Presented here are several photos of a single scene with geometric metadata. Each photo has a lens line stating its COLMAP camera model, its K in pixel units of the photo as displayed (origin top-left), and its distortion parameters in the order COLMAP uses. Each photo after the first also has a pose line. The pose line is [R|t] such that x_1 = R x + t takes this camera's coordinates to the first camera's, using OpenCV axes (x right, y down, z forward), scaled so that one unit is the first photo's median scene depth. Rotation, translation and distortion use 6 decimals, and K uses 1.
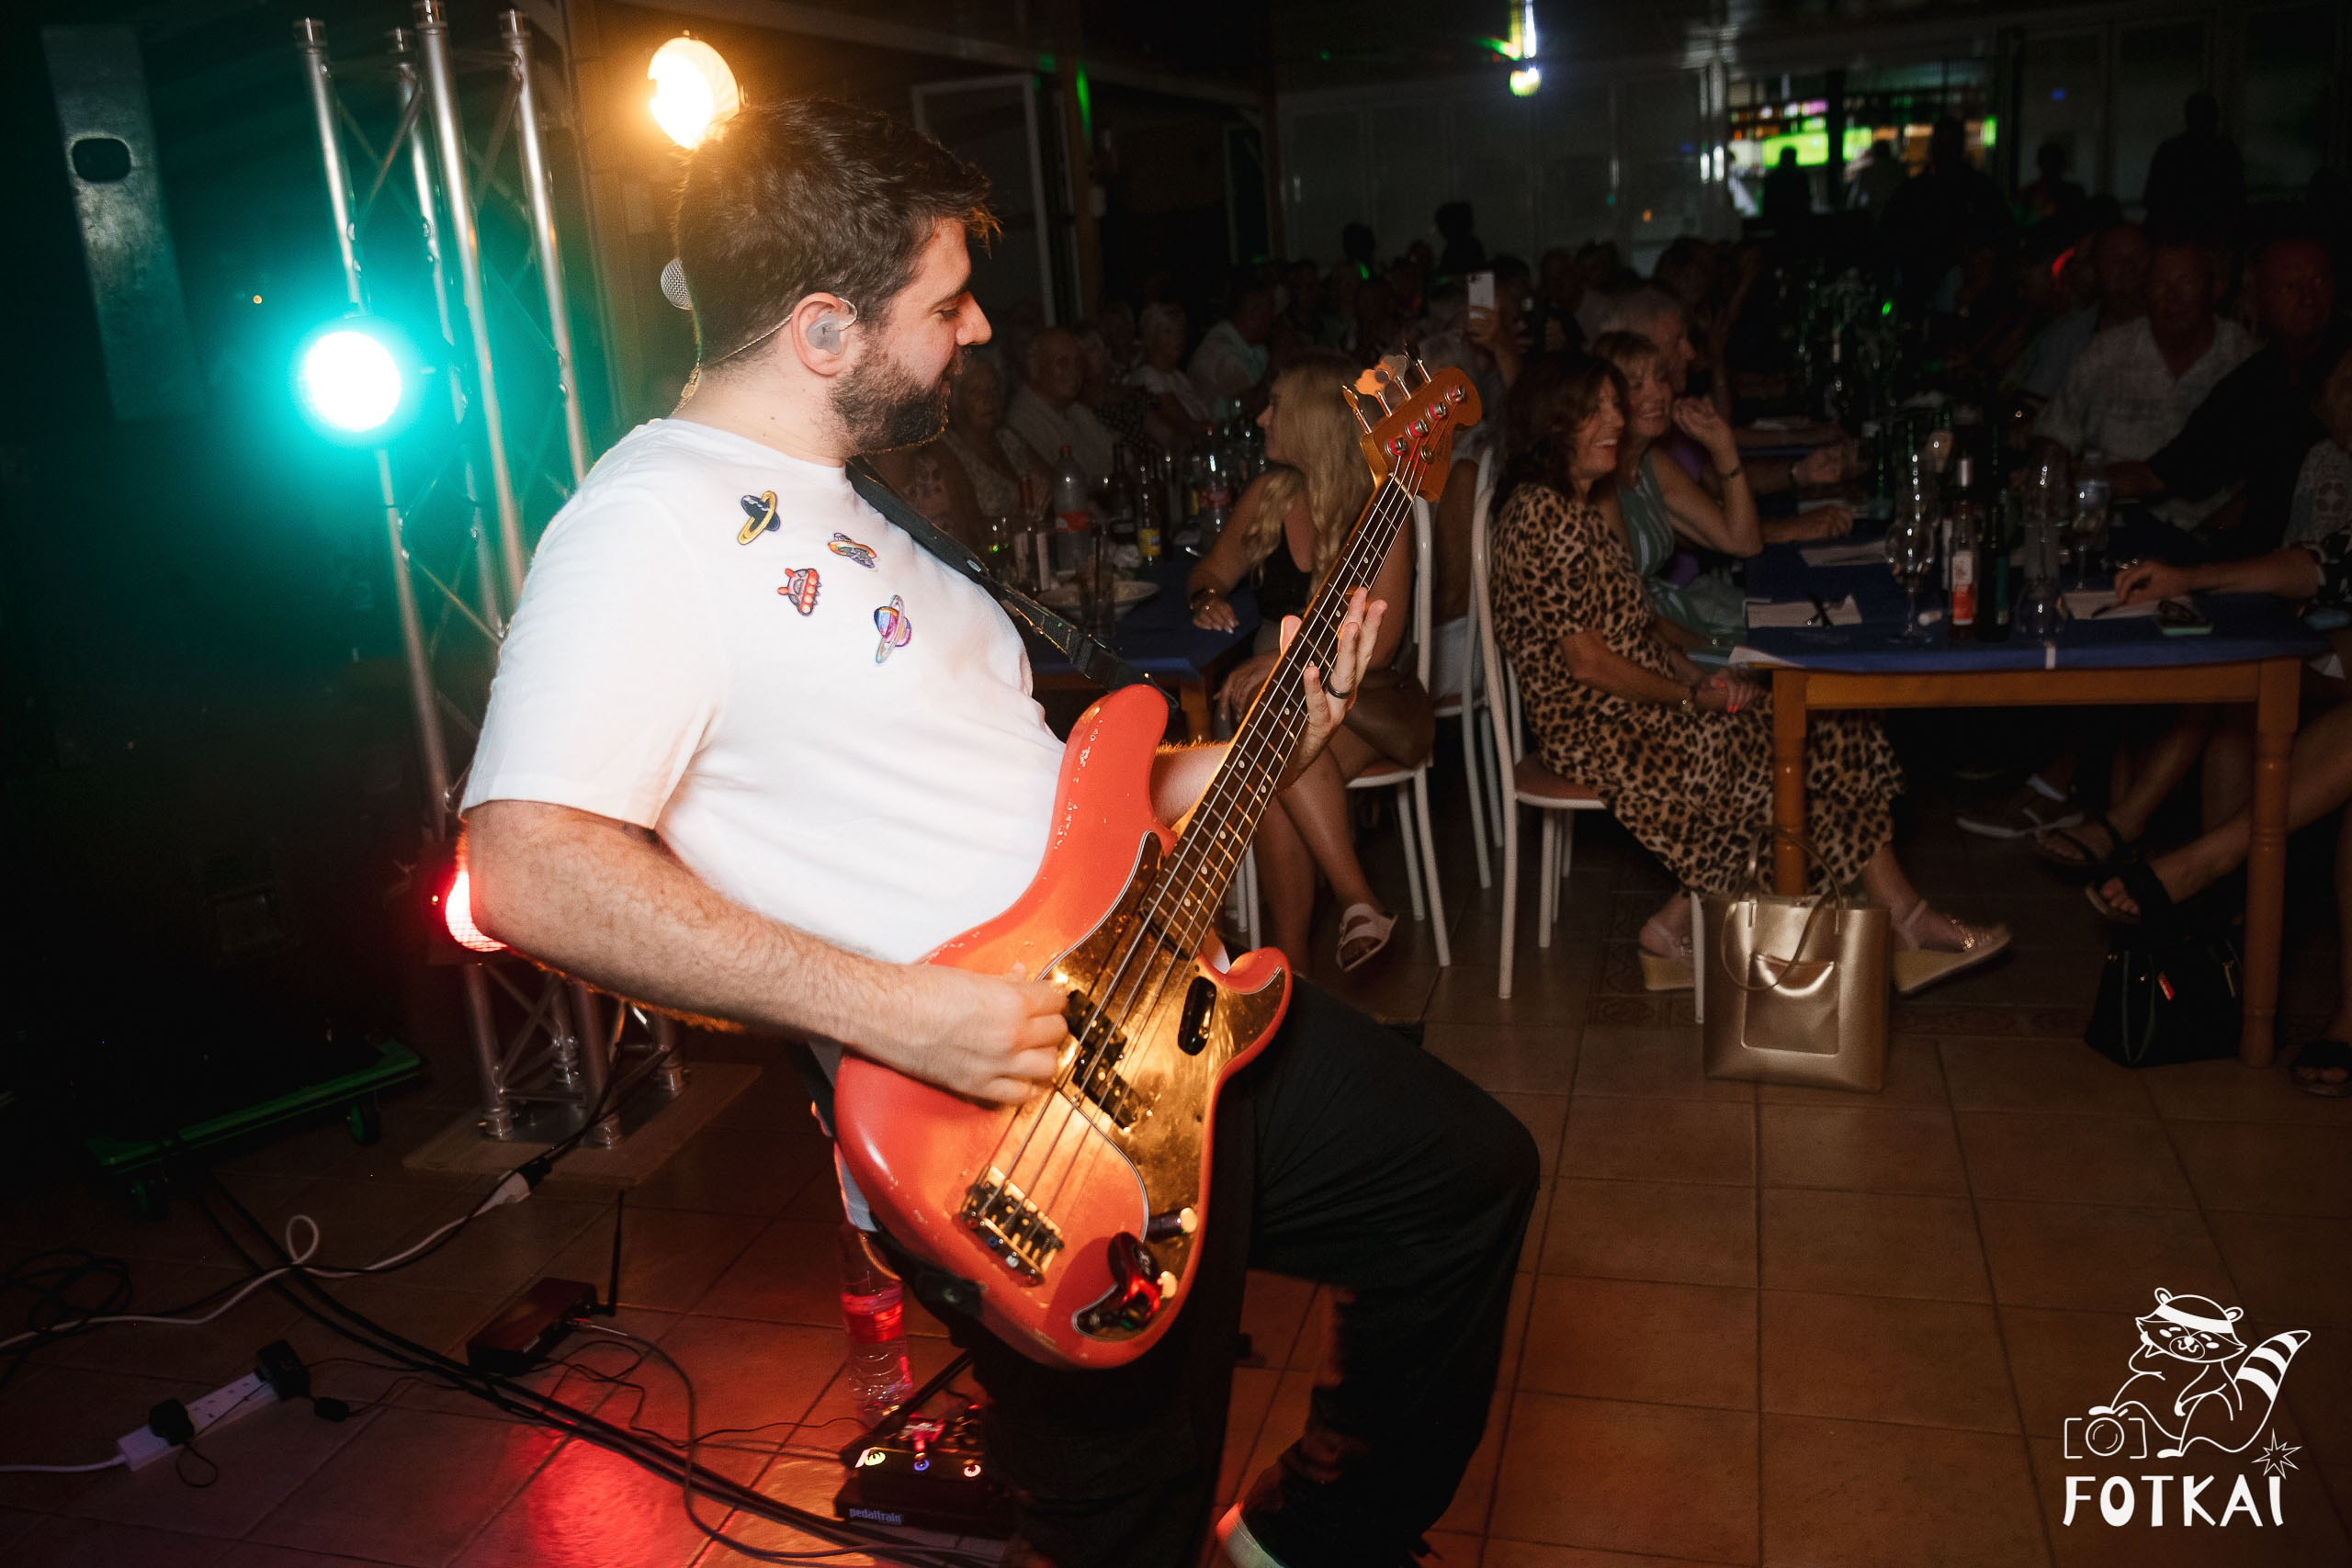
lens RADIAL K [[2346.3, 0, 1176.0], [0, 2346.3, 784.0], [0, 0, 1]] dist [-0.072049, 0.155322]
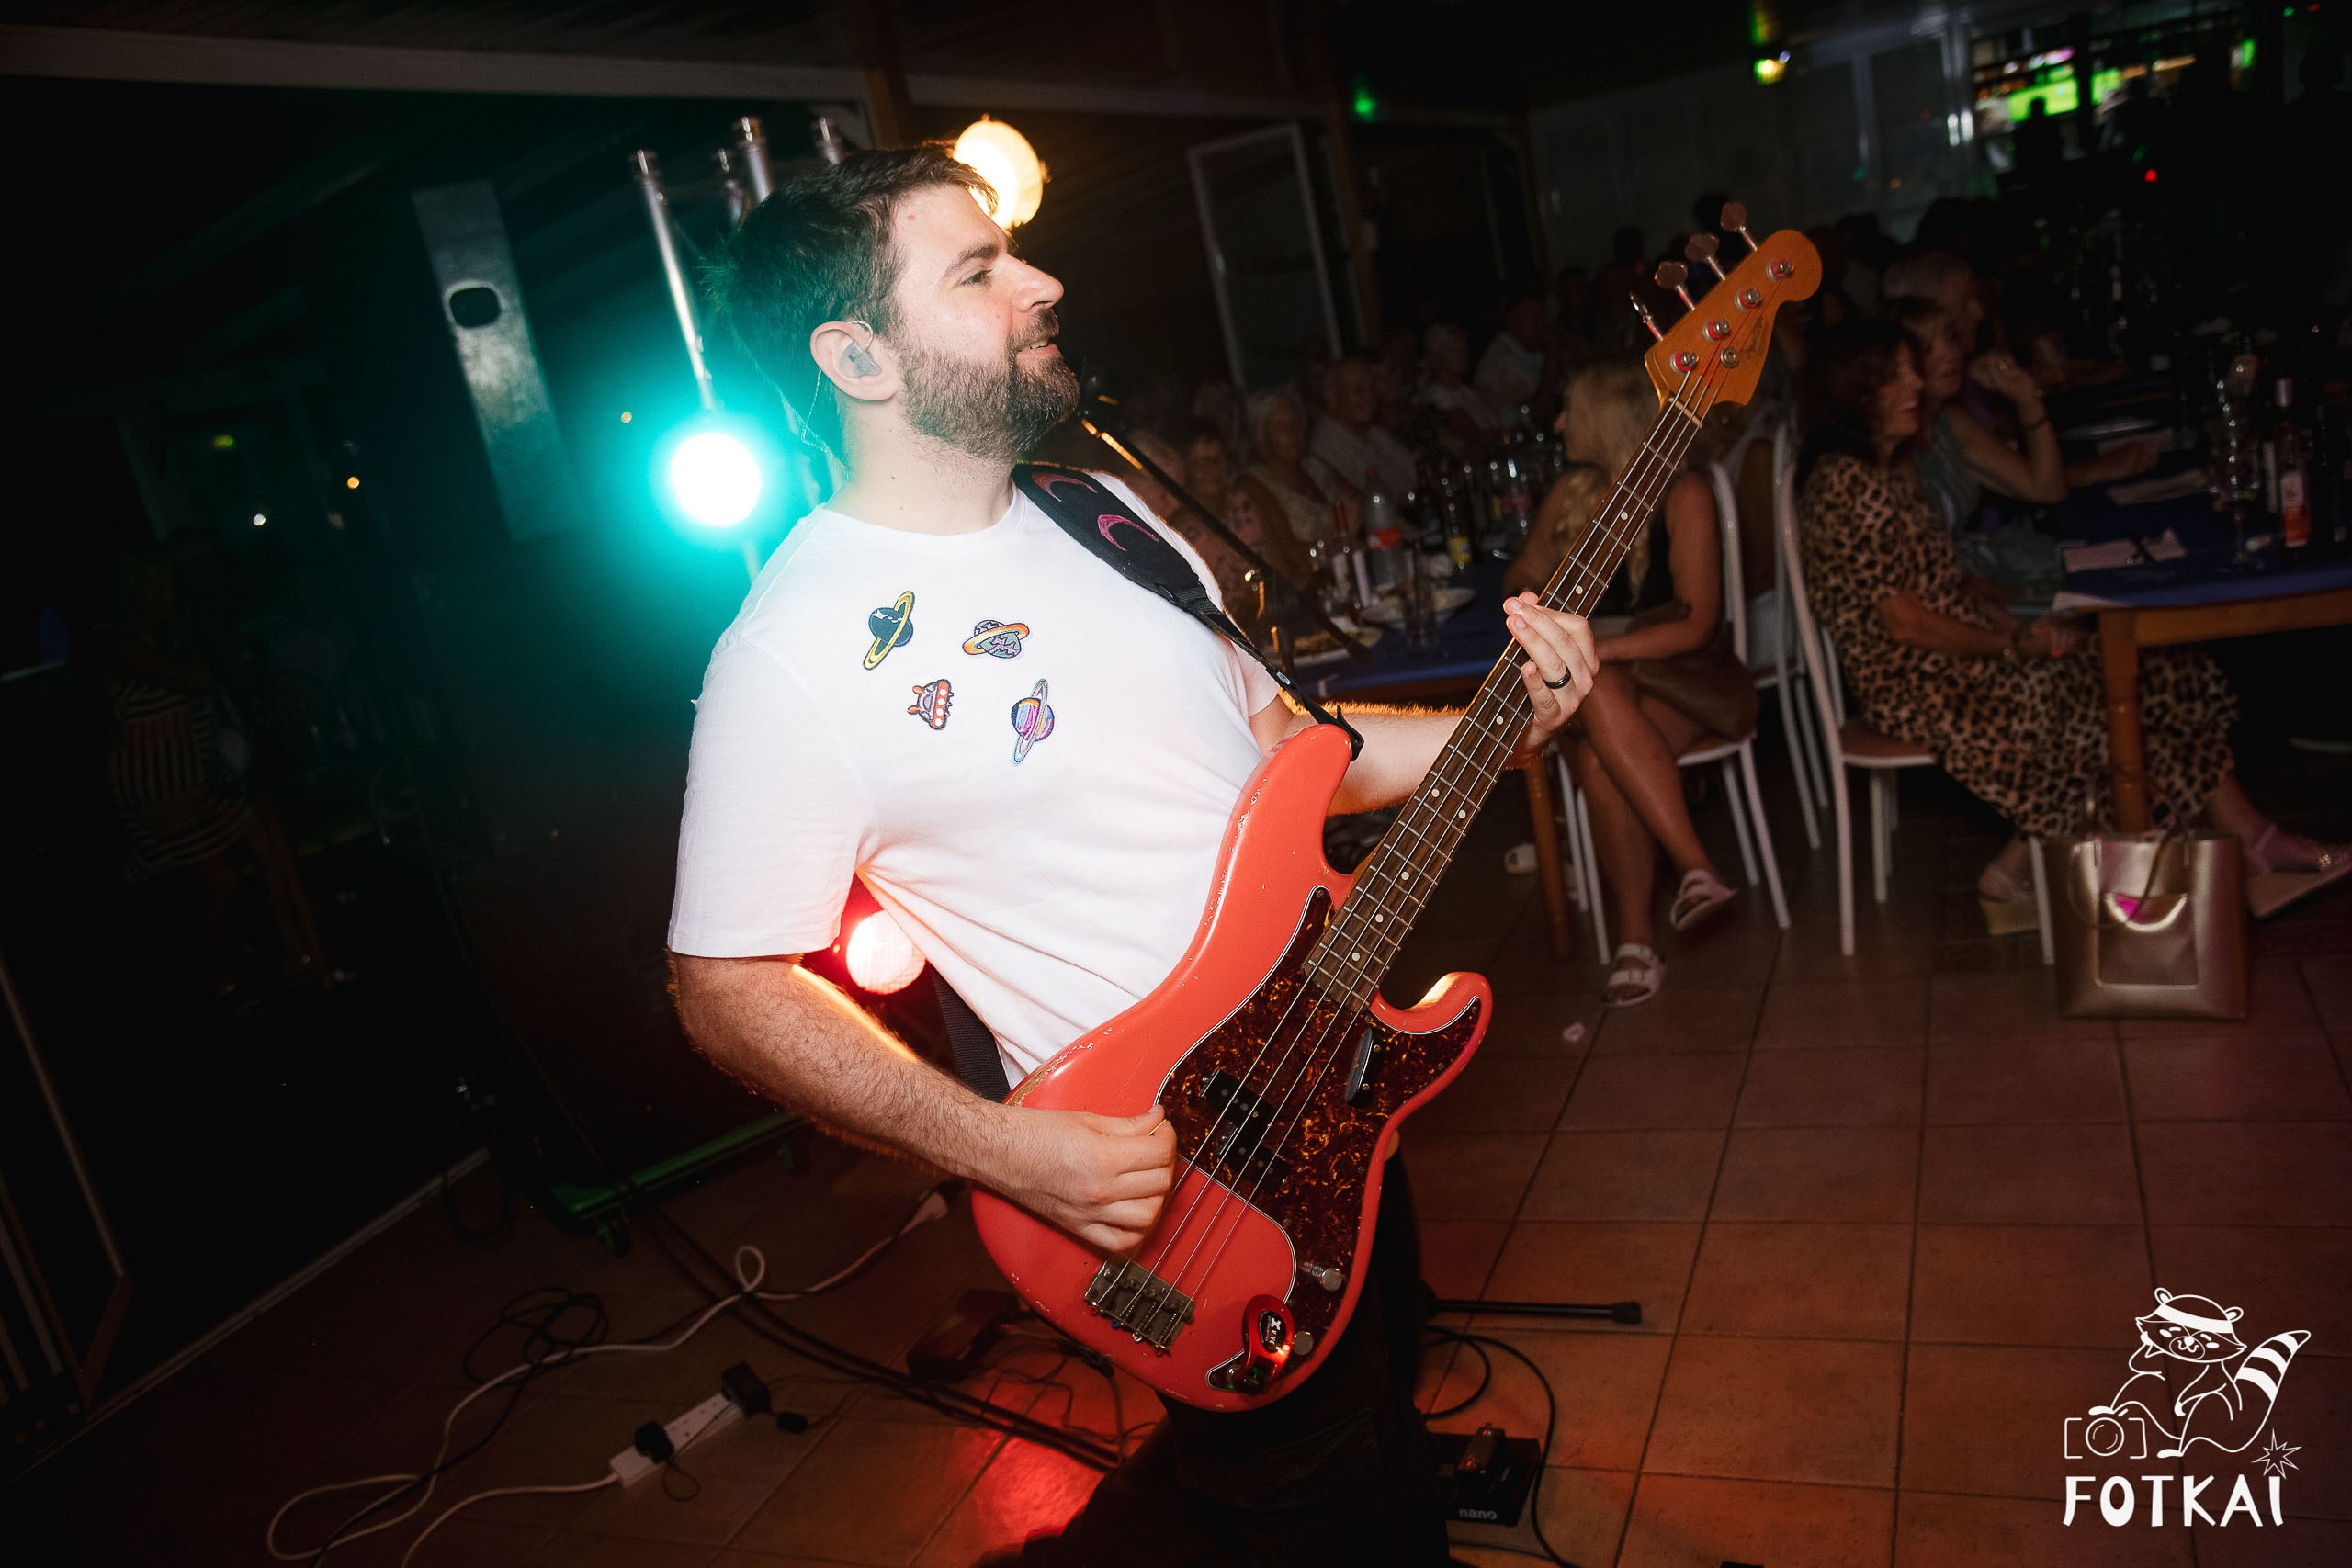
lens RADIAL K [[1845.6, 0, 1176.0], [0, 1845.6, 784.0], [0, 0, 1]] dist [-0.053159, 0.077876]
pose [[0.988998, -0.092982, -0.115054, -0.054144], [0.096130, 0.995123, 0.022109, -0.030235], [0.112437, -0.032926, 0.993113, 0.165001]]
